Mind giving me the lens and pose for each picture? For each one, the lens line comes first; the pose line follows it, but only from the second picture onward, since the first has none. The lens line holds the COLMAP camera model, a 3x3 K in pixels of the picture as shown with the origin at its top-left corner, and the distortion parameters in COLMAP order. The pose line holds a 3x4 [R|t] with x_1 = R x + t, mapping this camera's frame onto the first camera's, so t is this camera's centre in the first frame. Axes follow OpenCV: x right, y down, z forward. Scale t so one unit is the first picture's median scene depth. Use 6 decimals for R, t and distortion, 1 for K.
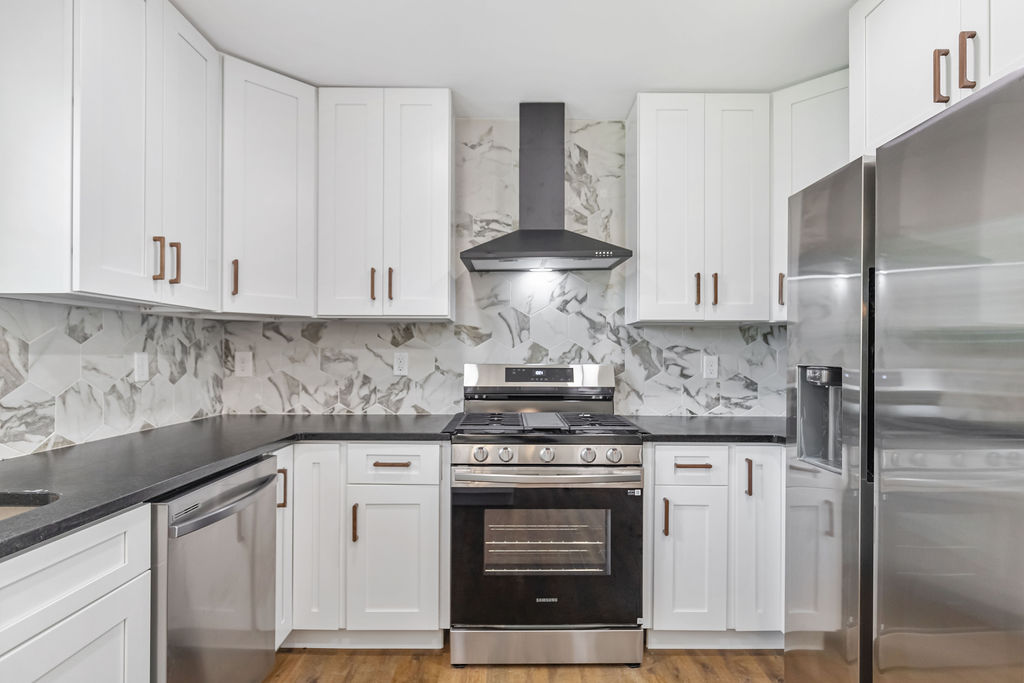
lens RADIAL K [[524.8, 0, 513.2], [0, 524.8, 353.5], [0, 0, 1]] dist [0.002049, -0.000385]
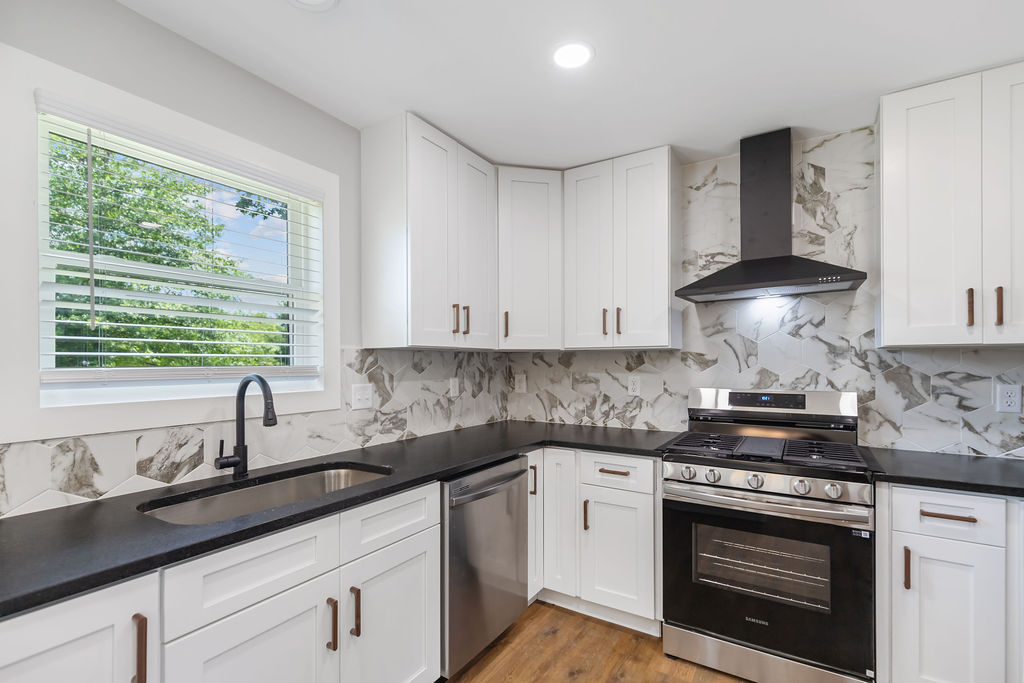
lens RADIAL K [[473.6, 0, 511.3], [0, 473.6, 362.0], [0, 0, 1]] dist [0.012193, -0.000770]
pose [[0.841523, -0.006105, -0.540187, 0.129630], [0.007356, 0.999973, 0.000159, -0.036262], [0.540171, -0.004107, 0.841545, -0.041582]]
